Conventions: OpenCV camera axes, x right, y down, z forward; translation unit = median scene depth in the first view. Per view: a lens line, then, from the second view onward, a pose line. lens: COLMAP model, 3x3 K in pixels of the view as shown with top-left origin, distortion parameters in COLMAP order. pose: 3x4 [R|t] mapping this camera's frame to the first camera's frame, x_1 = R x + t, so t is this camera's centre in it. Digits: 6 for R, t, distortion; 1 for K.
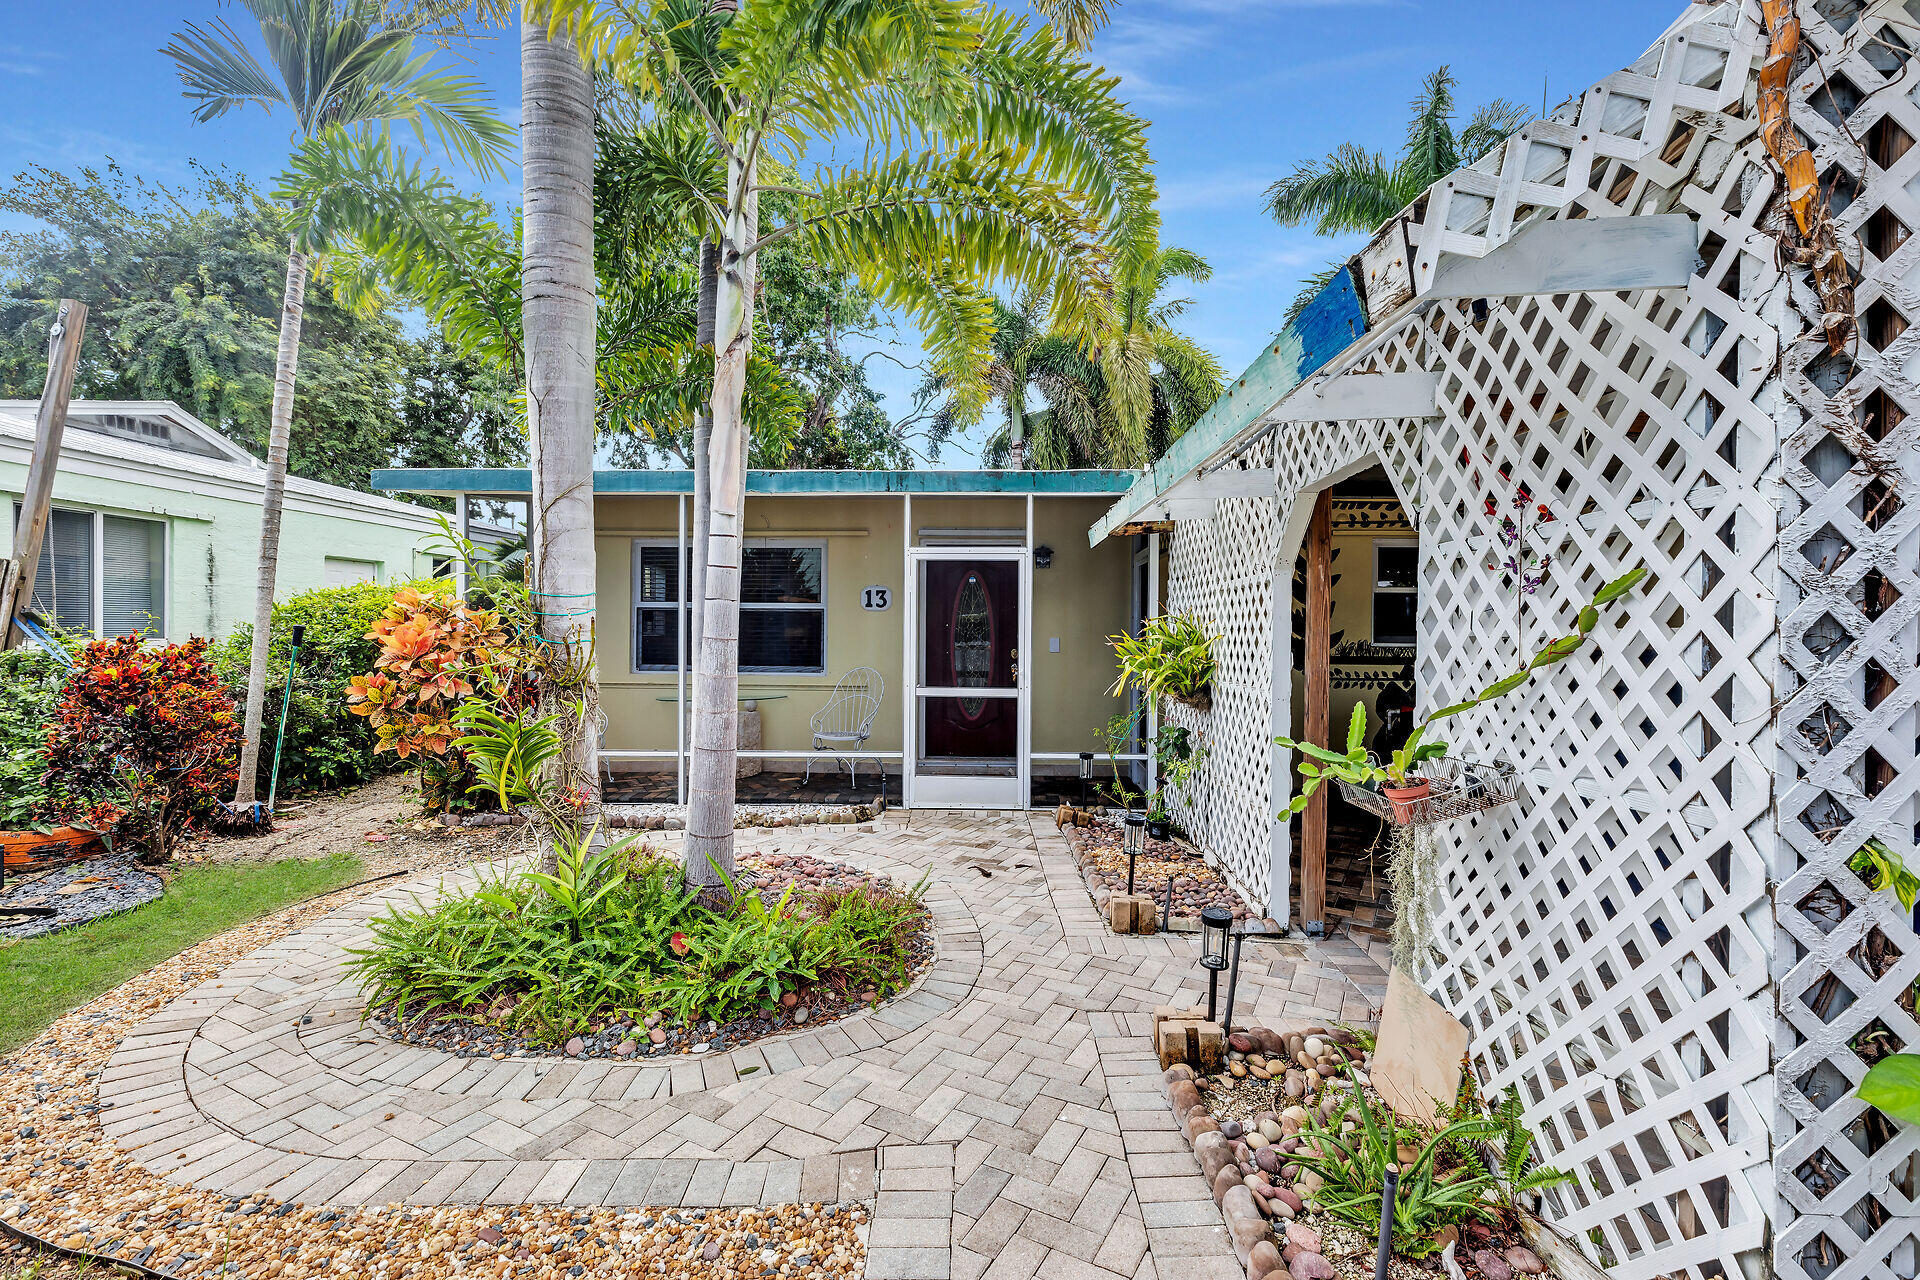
lens RADIAL K [[855.3, 0, 955.8], [0, 855.3, 642.0], [0, 0, 1]] dist [0.003993, 0.000192]
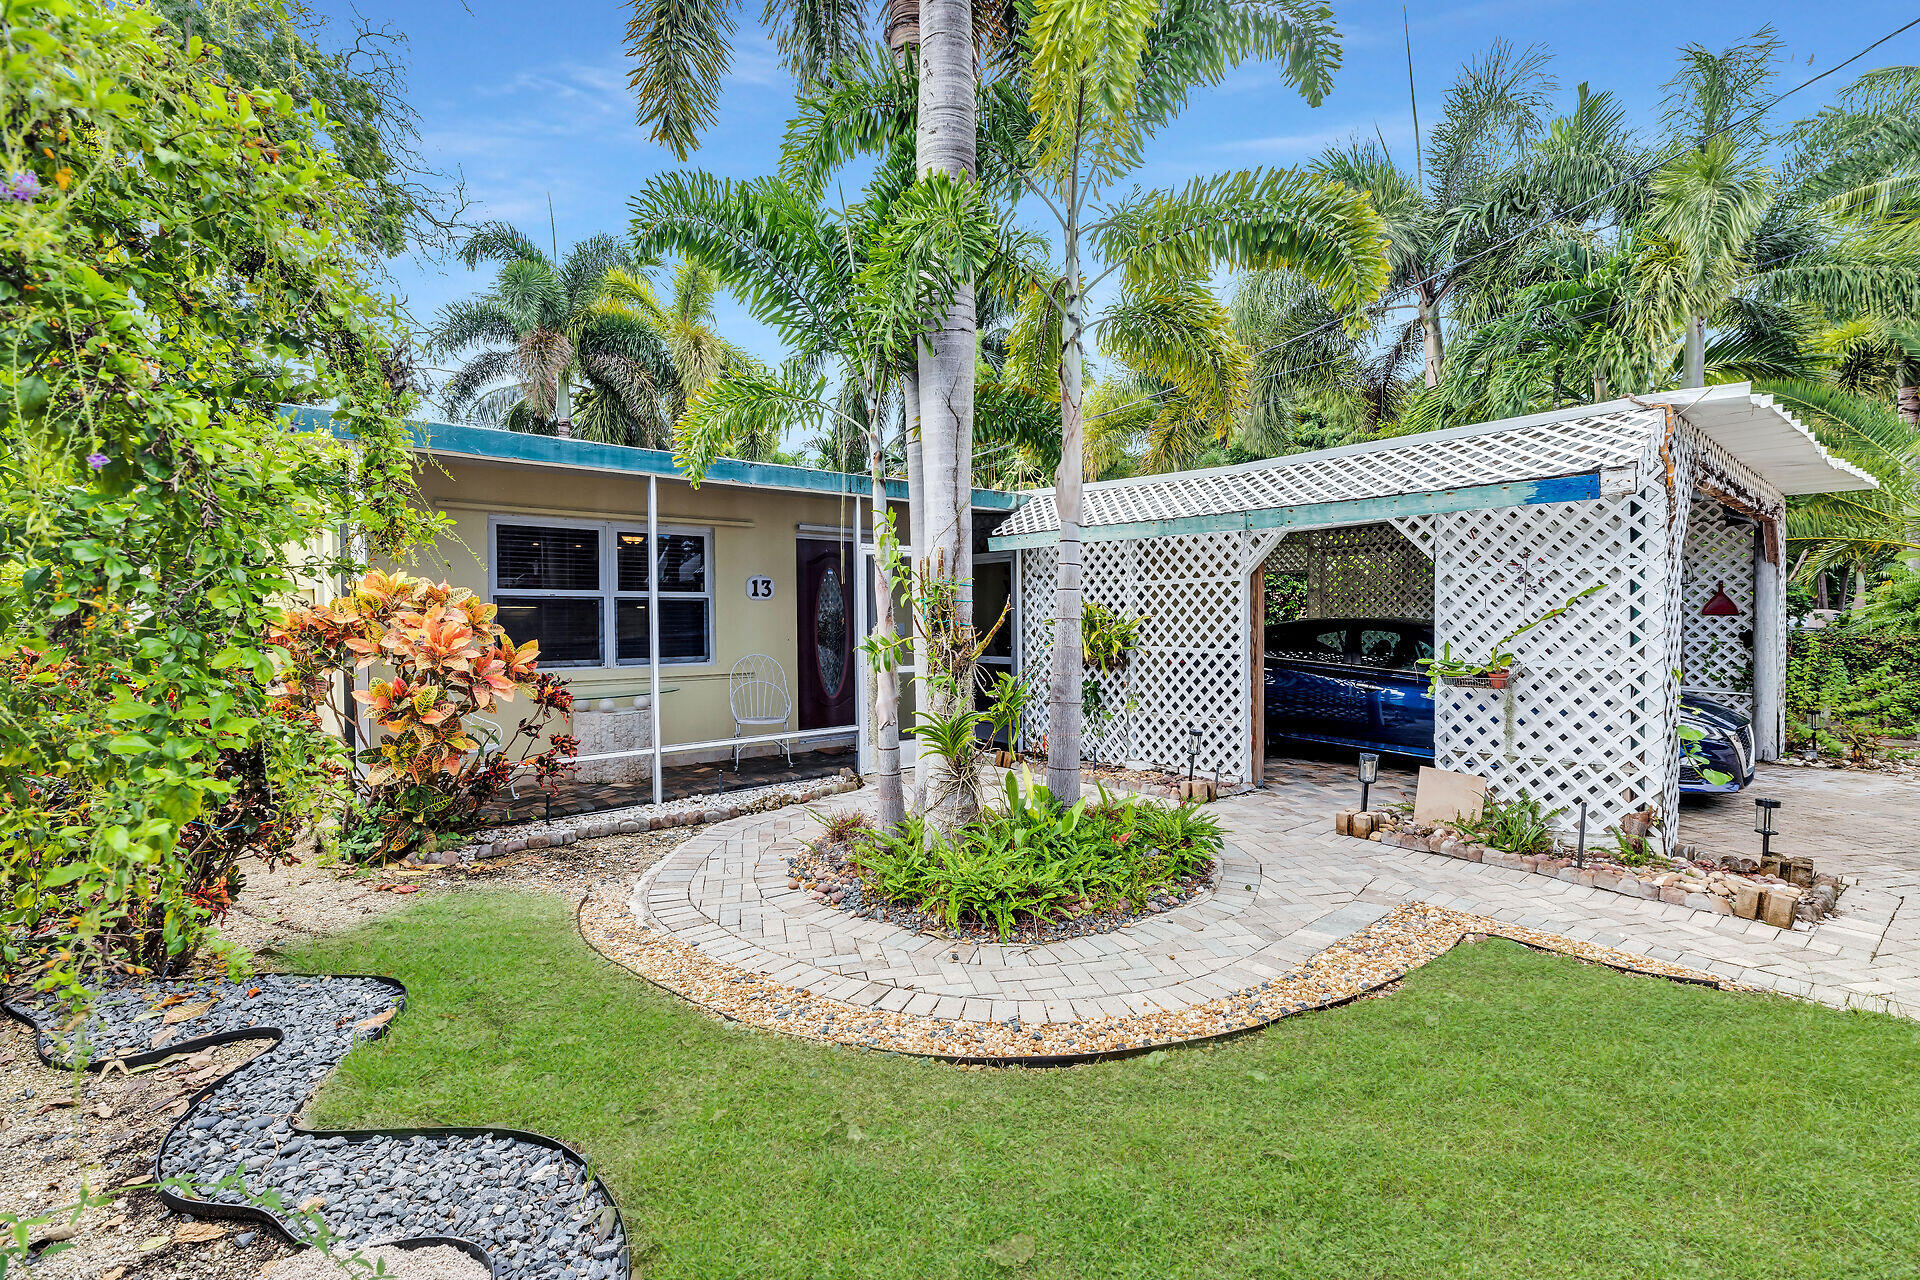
lens RADIAL K [[855.3, 0, 955.8], [0, 855.3, 642.0], [0, 0, 1]] dist [0.003993, 0.000192]
pose [[0.745475, -0.030624, 0.665829, -1.645235], [0.024016, 0.999529, 0.019084, 0.001912], [-0.666100, 0.001764, 0.745860, 0.171456]]
